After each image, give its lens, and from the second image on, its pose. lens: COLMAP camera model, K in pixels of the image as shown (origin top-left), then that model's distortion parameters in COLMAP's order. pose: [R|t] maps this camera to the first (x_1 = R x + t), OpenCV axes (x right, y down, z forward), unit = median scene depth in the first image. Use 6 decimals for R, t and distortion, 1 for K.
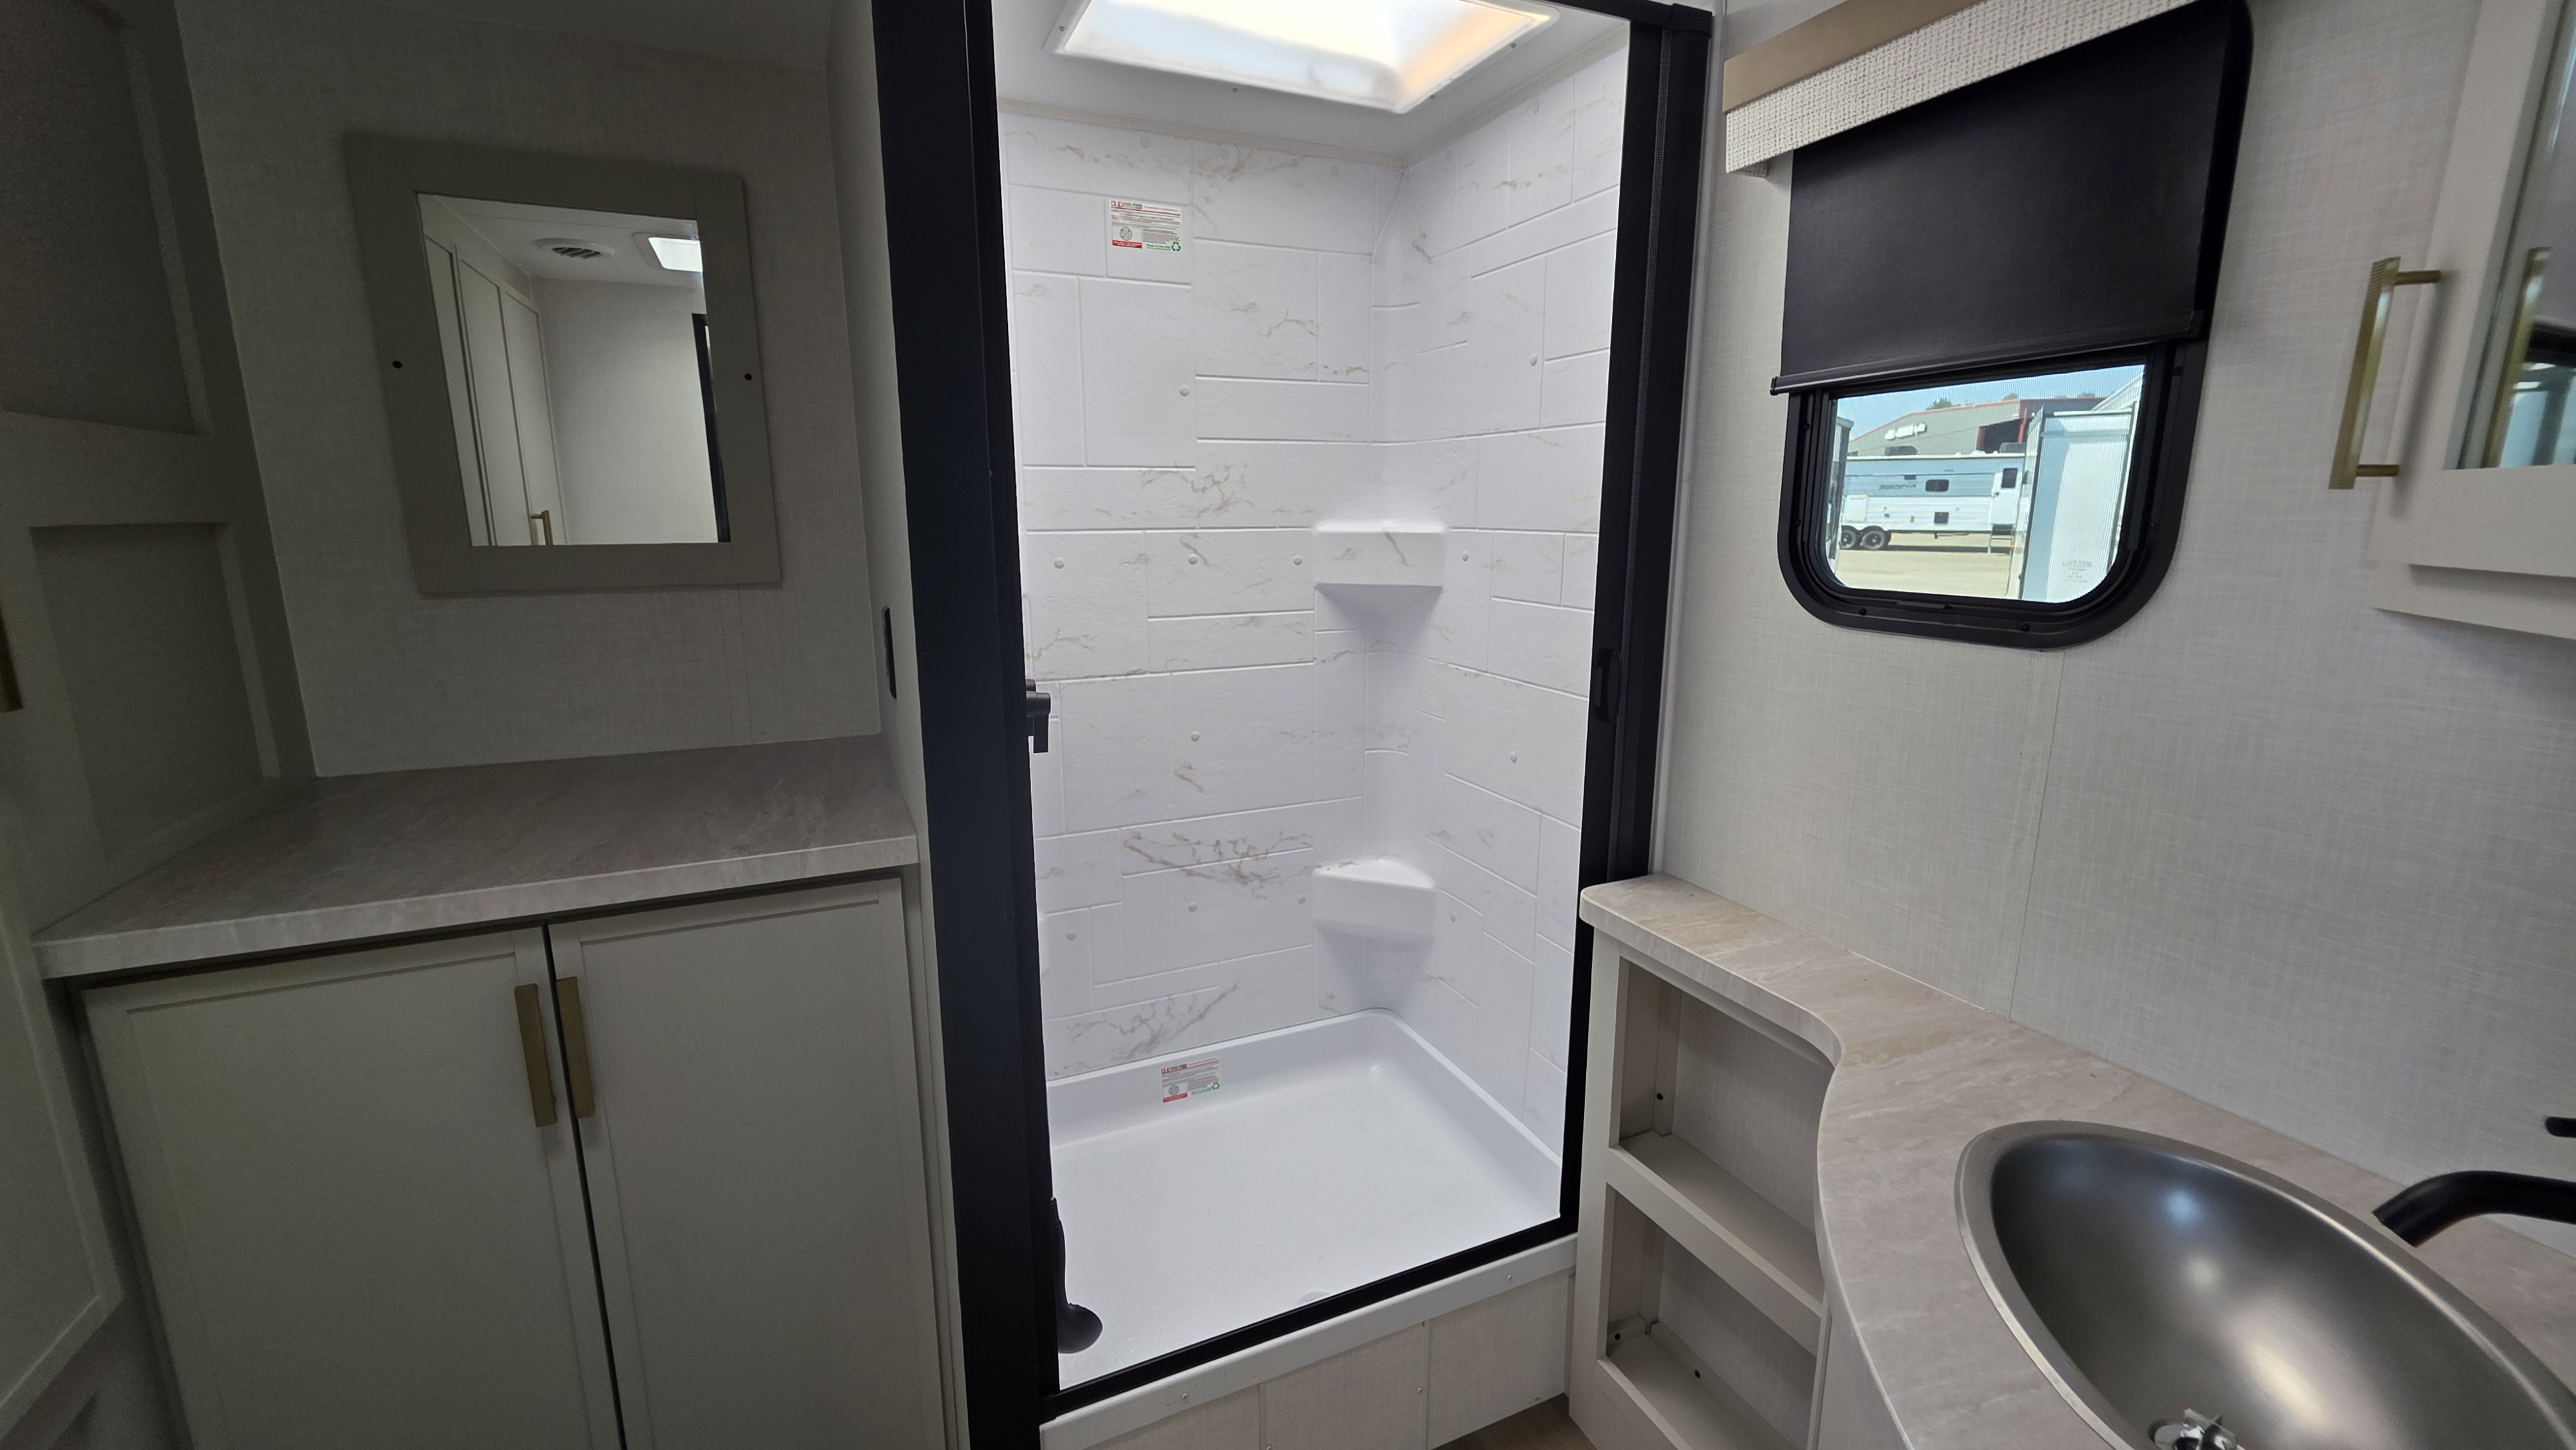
lens RADIAL K [[1043.3, 0, 1285.4], [0, 1043.3, 715.6], [0, 0, 1]] dist [0.000362, -0.000734]
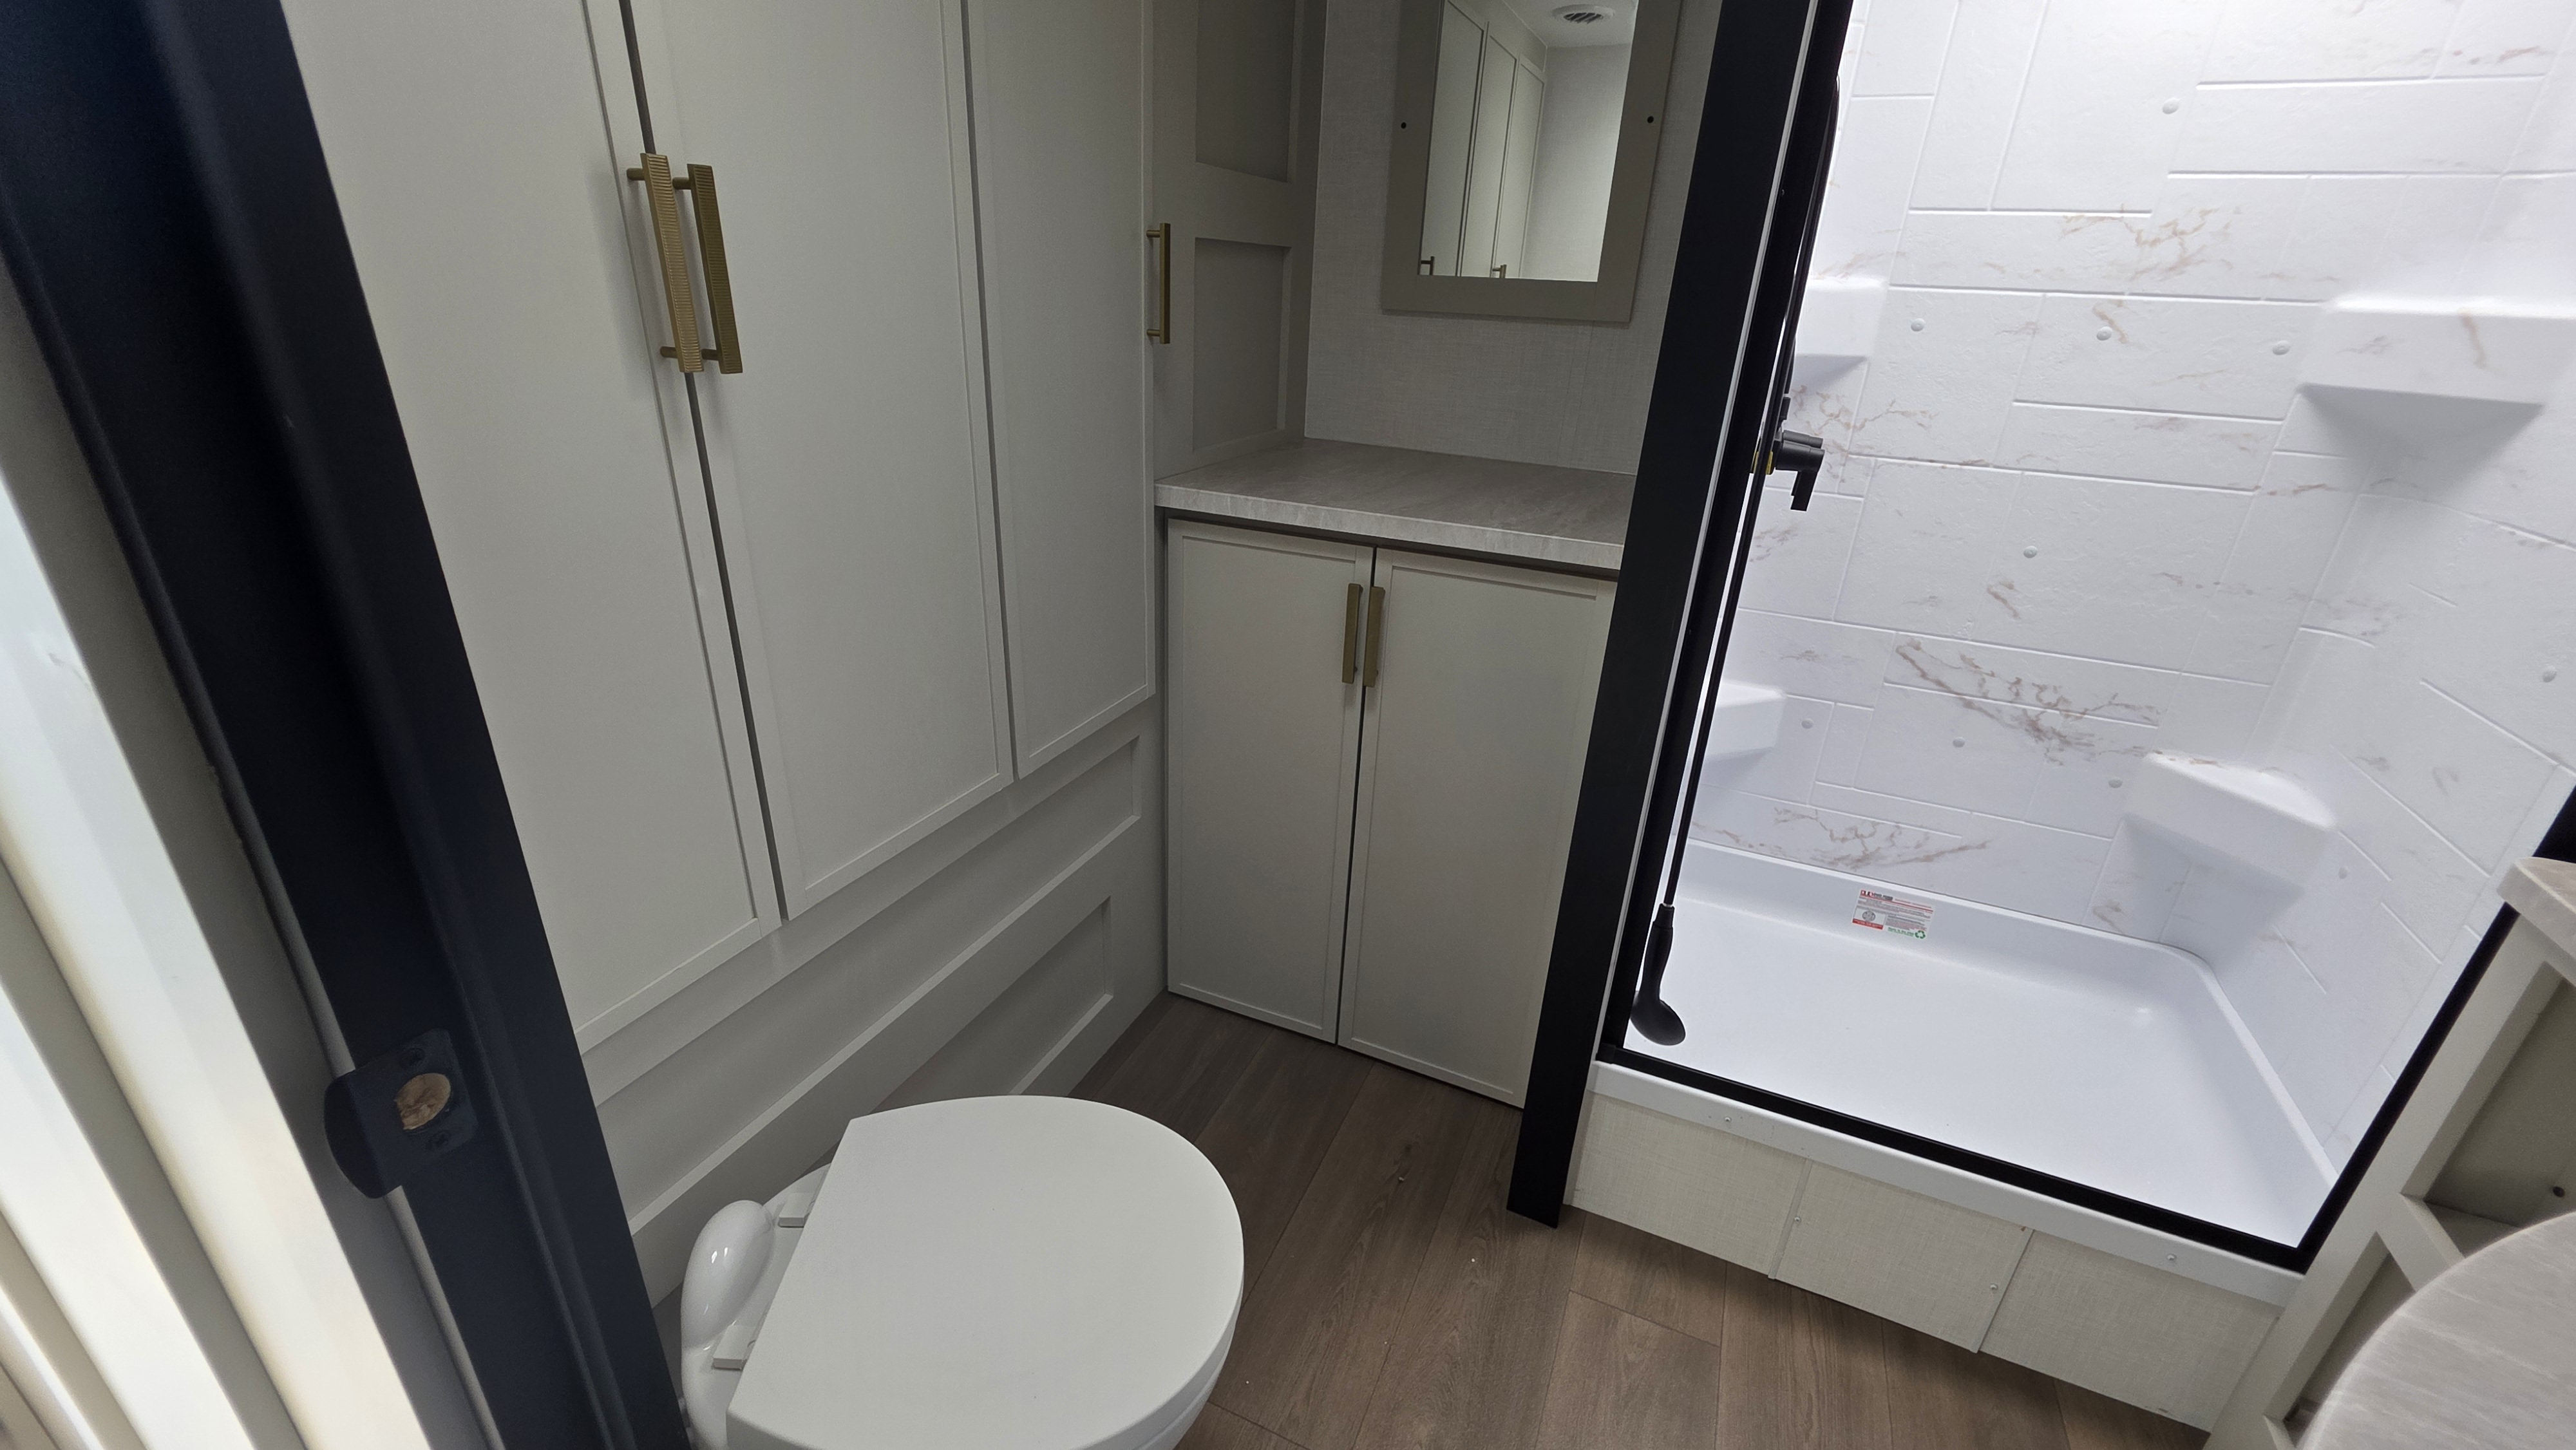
lens RADIAL K [[1043.3, 0, 1280.9], [0, 1043.3, 730.5], [0, 0, 1]] dist [0.000362, -0.000734]
pose [[0.660127, 0.325284, -0.677069, 0.134311], [-0.188140, 0.944241, 0.270209, 0.042038], [0.727211, -0.050989, 0.684518, -0.042041]]
